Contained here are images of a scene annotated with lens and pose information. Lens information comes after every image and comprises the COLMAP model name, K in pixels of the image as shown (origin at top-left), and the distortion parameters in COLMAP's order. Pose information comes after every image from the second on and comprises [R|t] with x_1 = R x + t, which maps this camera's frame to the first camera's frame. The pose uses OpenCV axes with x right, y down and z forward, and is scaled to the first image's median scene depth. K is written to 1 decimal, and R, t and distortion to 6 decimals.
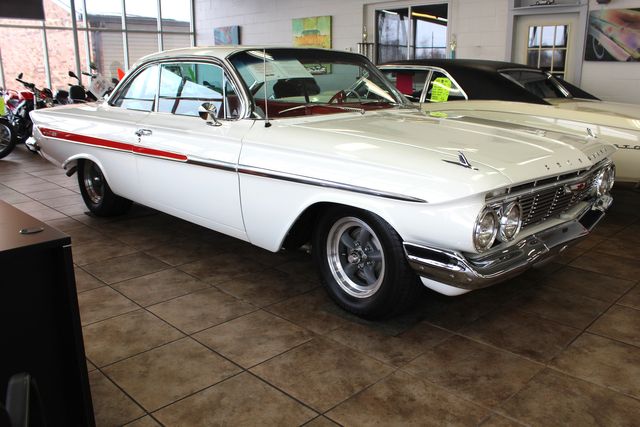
lens RADIAL K [[557.0, 0, 316.9], [0, 557.0, 213.4], [0, 0, 1]] dist [-0.161084, 0.147073]
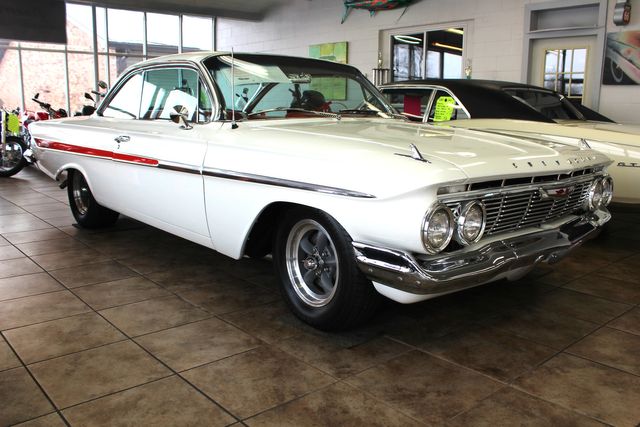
lens RADIAL K [[565.4, 0, 319.1], [0, 565.4, 213.9], [0, 0, 1]] dist [-0.155513, 0.144056]
pose [[0.998079, 0.025712, -0.056364, 0.128993], [-0.029530, 0.997249, -0.067988, 0.059508], [0.054461, 0.069521, 0.996093, 0.049526]]
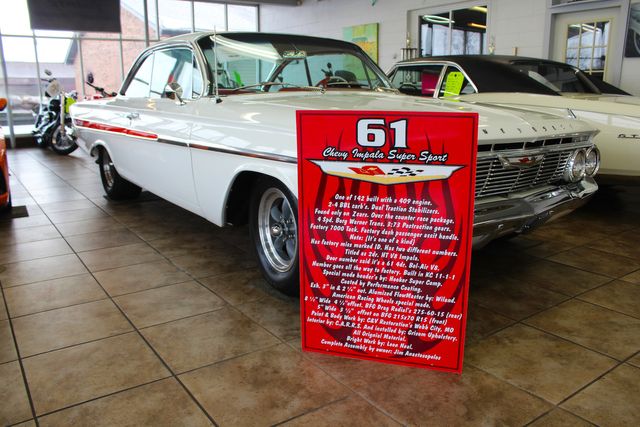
lens RADIAL K [[530.4, 0, 318.2], [0, 530.4, 212.7], [0, 0, 1]] dist [-0.166566, 0.152770]
pose [[0.986038, 0.034476, -0.162914, 0.281085], [-0.038555, 0.999016, -0.021942, 0.065233], [0.161997, 0.027917, 0.986396, 0.095914]]
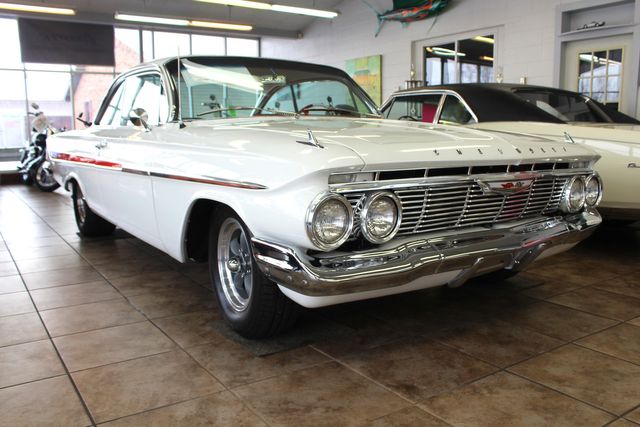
lens RADIAL K [[561.5, 0, 320.0], [0, 561.5, 213.5], [0, 0, 1]] dist [-0.164917, 0.161305]
pose [[0.982405, 0.023610, -0.185265, 0.351567], [-0.043282, 0.993753, -0.102870, 0.082167], [0.181679, 0.109079, 0.977289, 0.152714]]
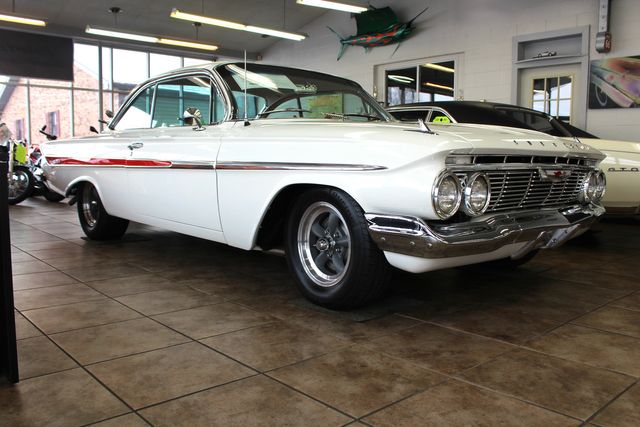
lens RADIAL K [[557.0, 0, 316.9], [0, 557.0, 213.4], [0, 0, 1]] dist [-0.161084, 0.147073]
pose [[0.998661, 0.015806, -0.049255, 0.101641], [-0.023187, 0.987938, -0.153105, 0.170779], [0.046241, 0.154042, 0.986982, 0.032137]]
